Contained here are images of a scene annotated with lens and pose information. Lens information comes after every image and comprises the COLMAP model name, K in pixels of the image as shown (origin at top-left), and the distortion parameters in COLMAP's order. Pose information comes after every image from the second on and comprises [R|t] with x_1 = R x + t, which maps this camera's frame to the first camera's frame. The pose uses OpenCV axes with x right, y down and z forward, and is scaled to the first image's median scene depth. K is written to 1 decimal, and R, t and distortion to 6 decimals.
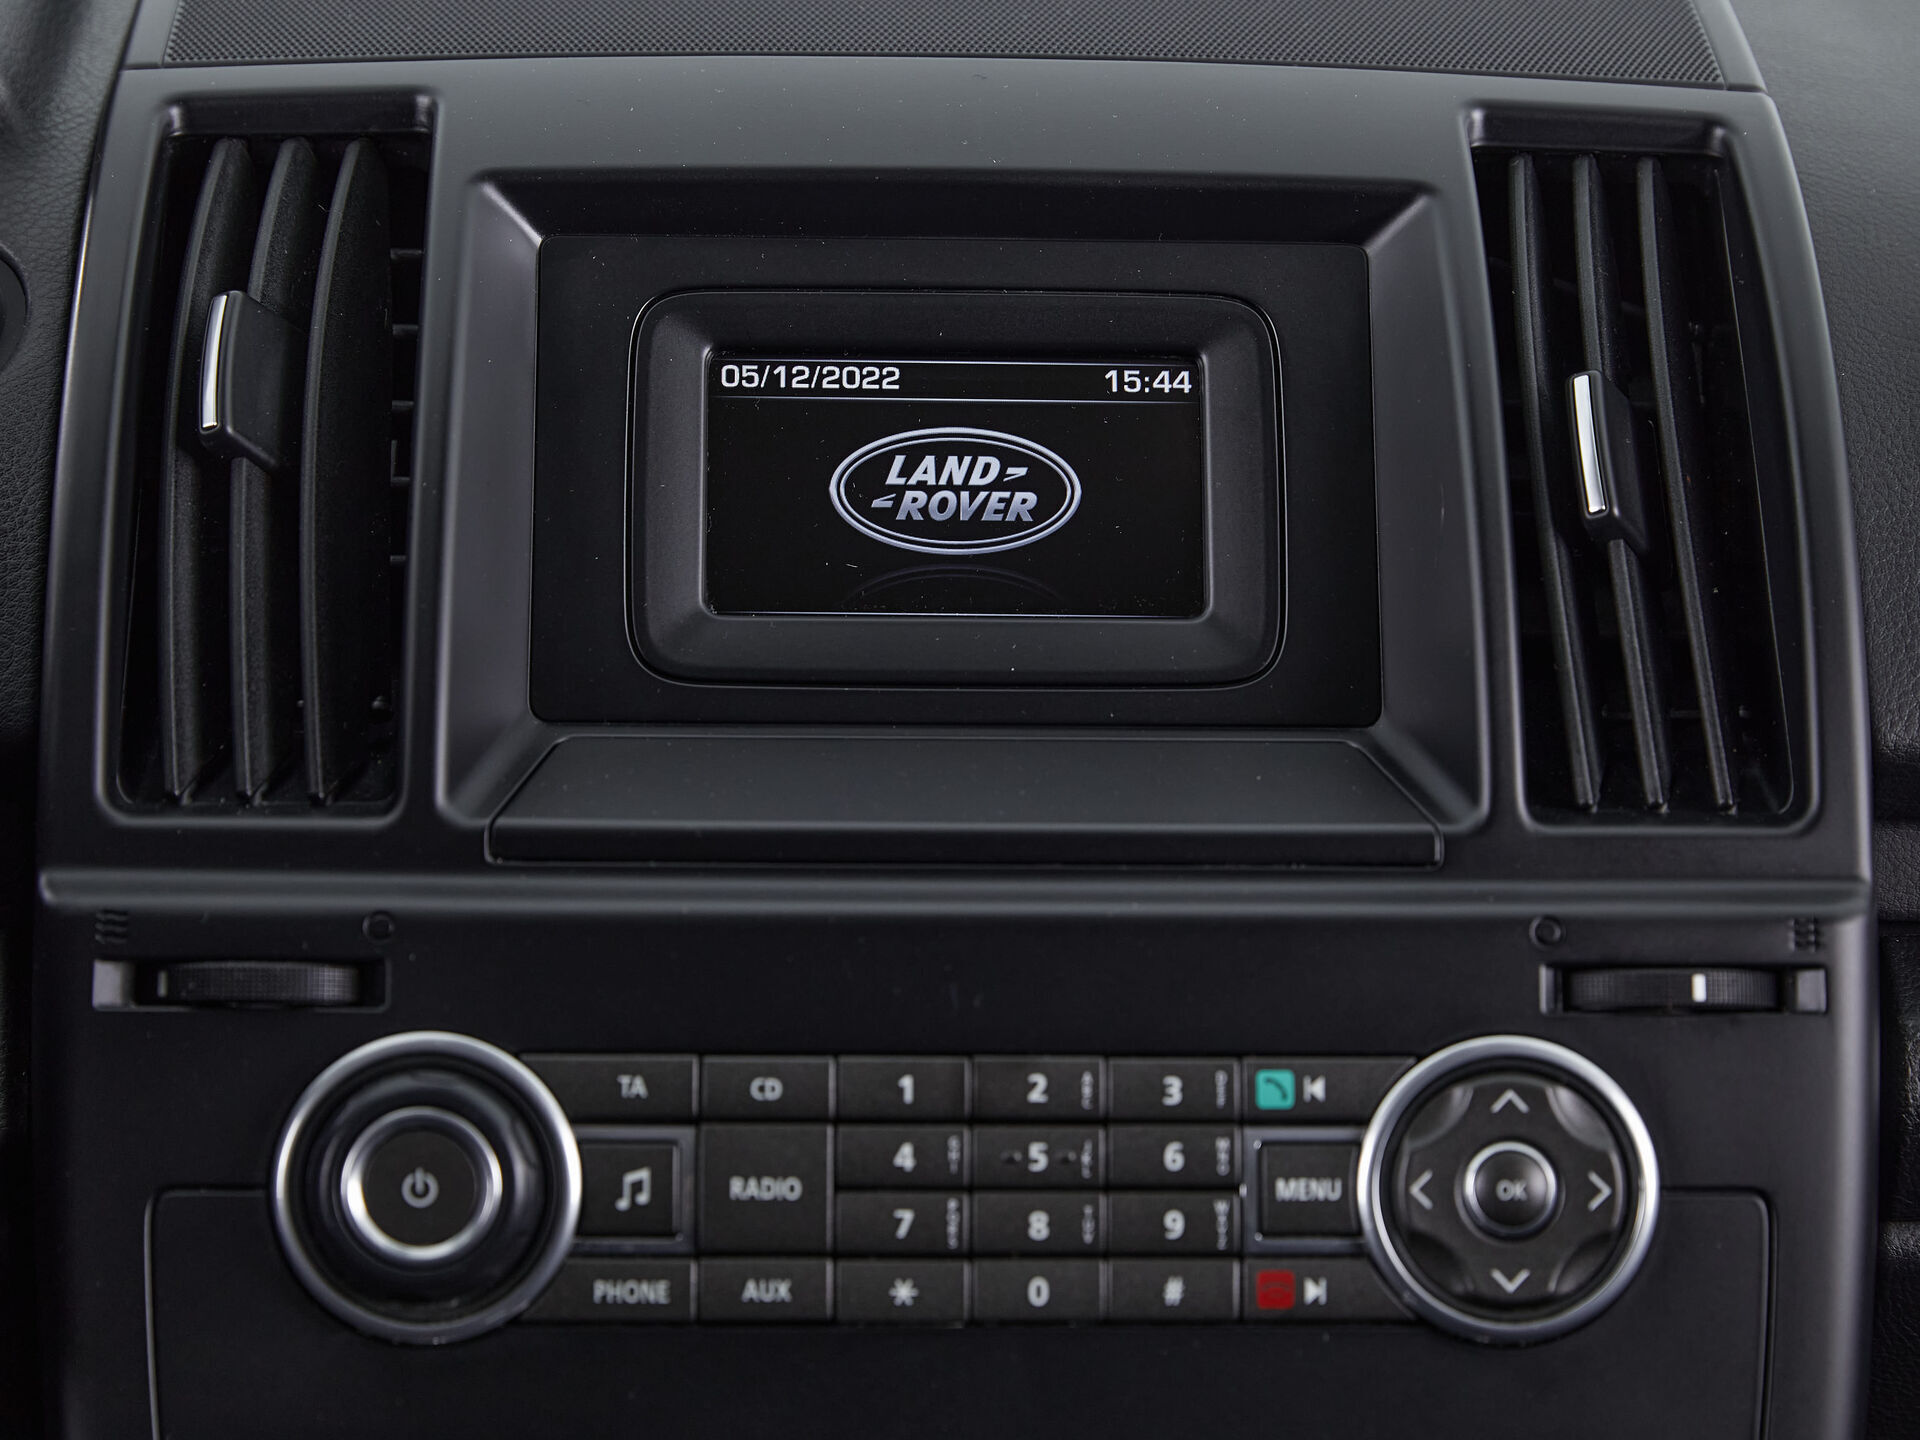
lens RADIAL K [[4015.6, 0, 960.0], [0, 4015.6, 720.0], [0, 0, 1]] dist [-0.091633, -0.247922]
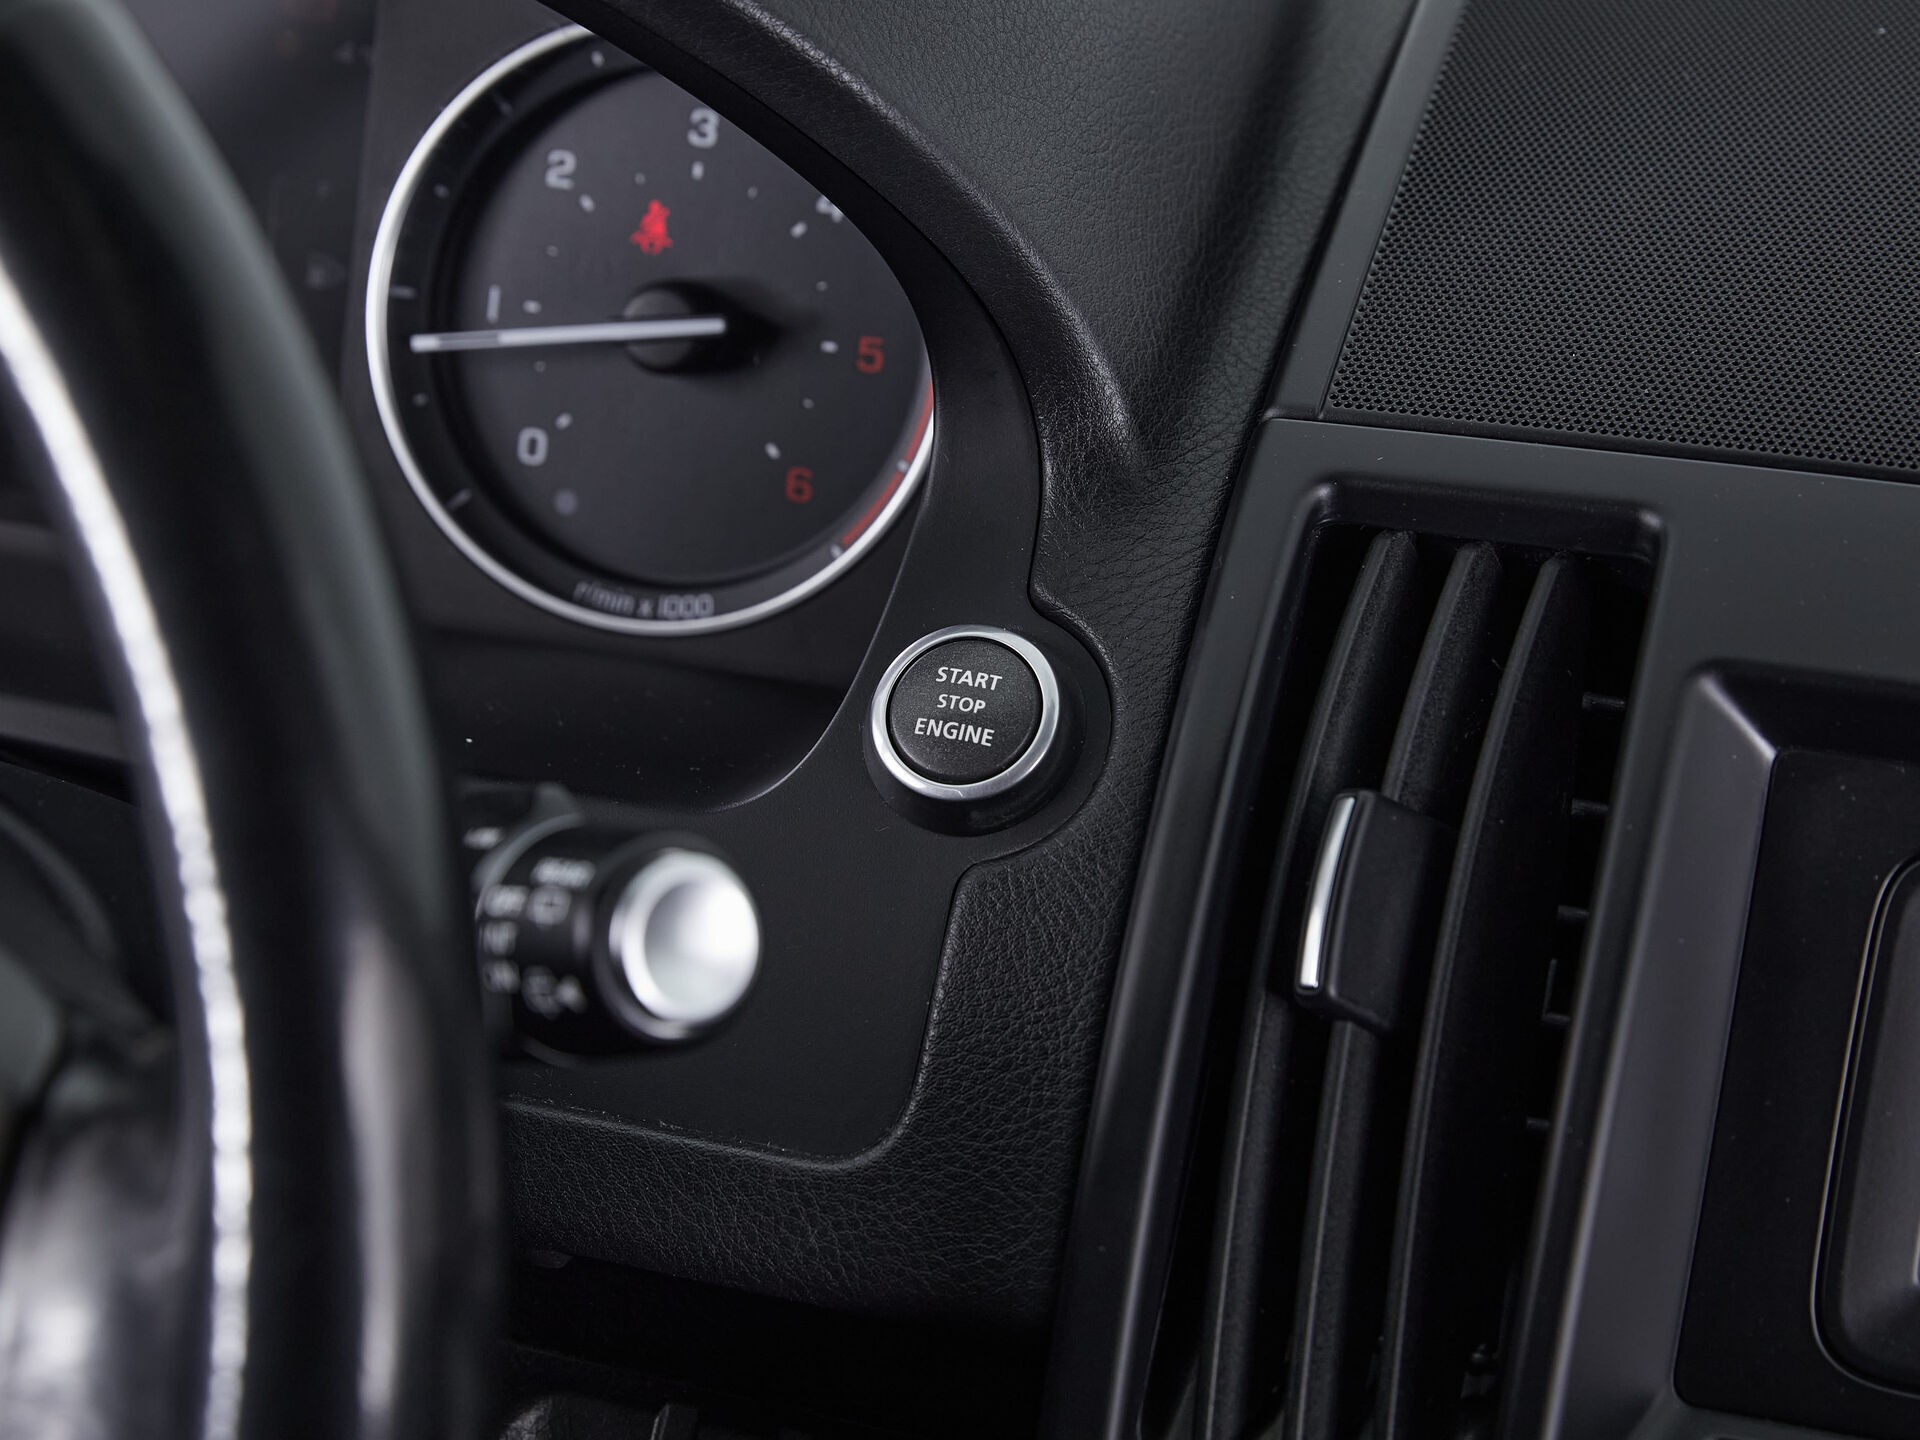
lens RADIAL K [[4167.2, 0, 960.0], [0, 4167.2, 720.0], [0, 0, 1]] dist [-0.073325, -0.095203]
pose [[0.944776, 0.149680, -0.291536, -0.023229], [-0.098216, 0.978034, 0.183854, -0.262596], [0.312652, -0.145068, 0.938725, 0.224724]]
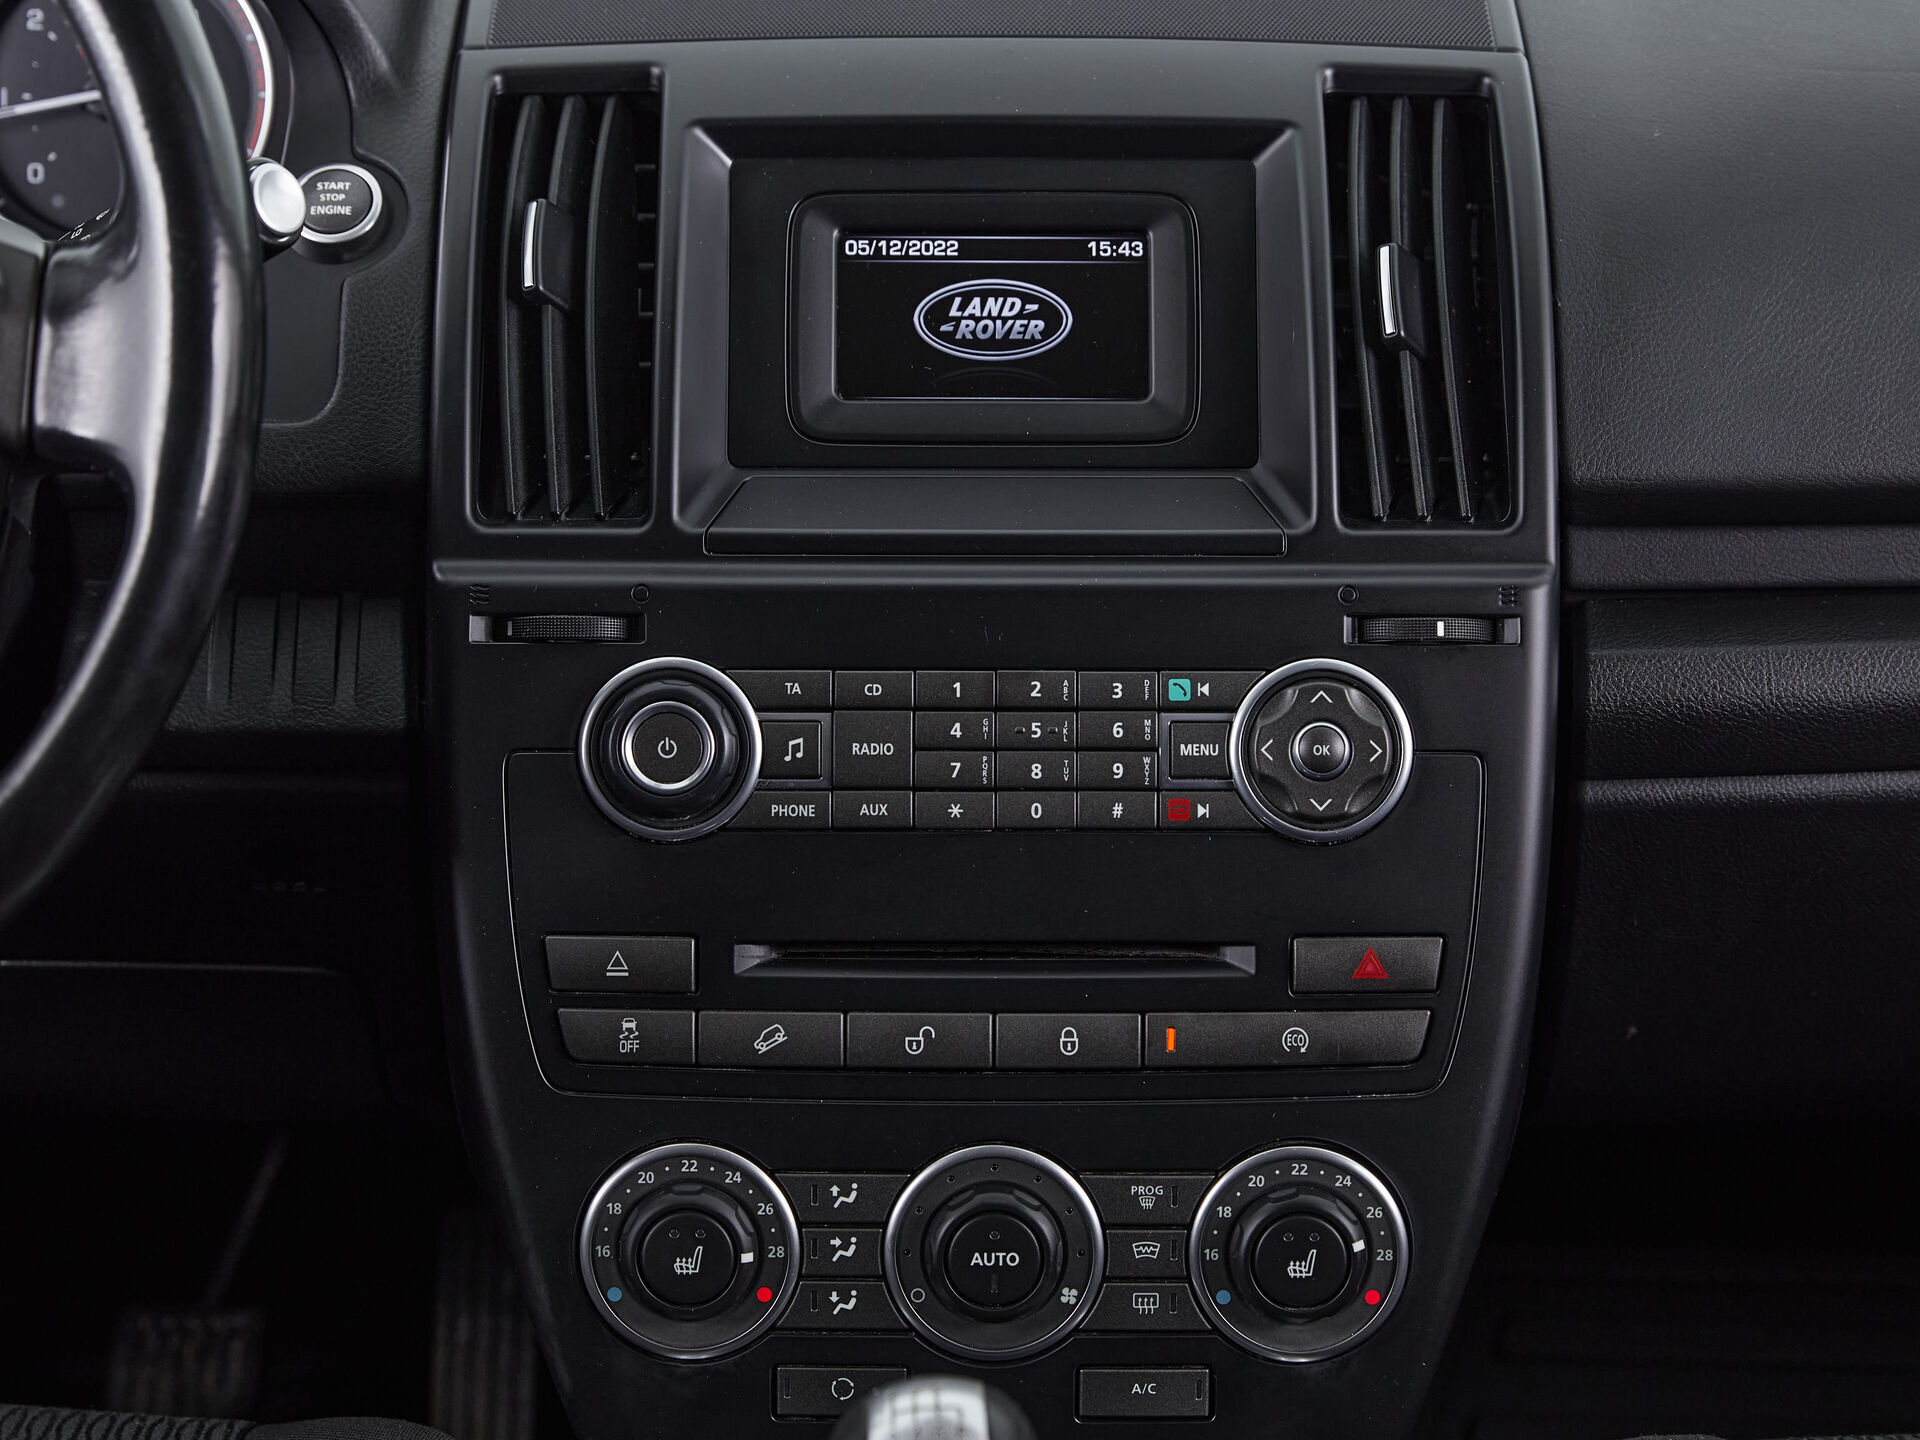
lens RADIAL K [[4167.2, 0, 960.0], [0, 4167.2, 720.0], [0, 0, 1]] dist [-0.073325, -0.095203]
pose [[0.999150, -0.001651, -0.041190, 0.055050], [0.004719, 0.997211, 0.074487, -0.022620], [0.040952, -0.074618, 0.996371, -0.674658]]
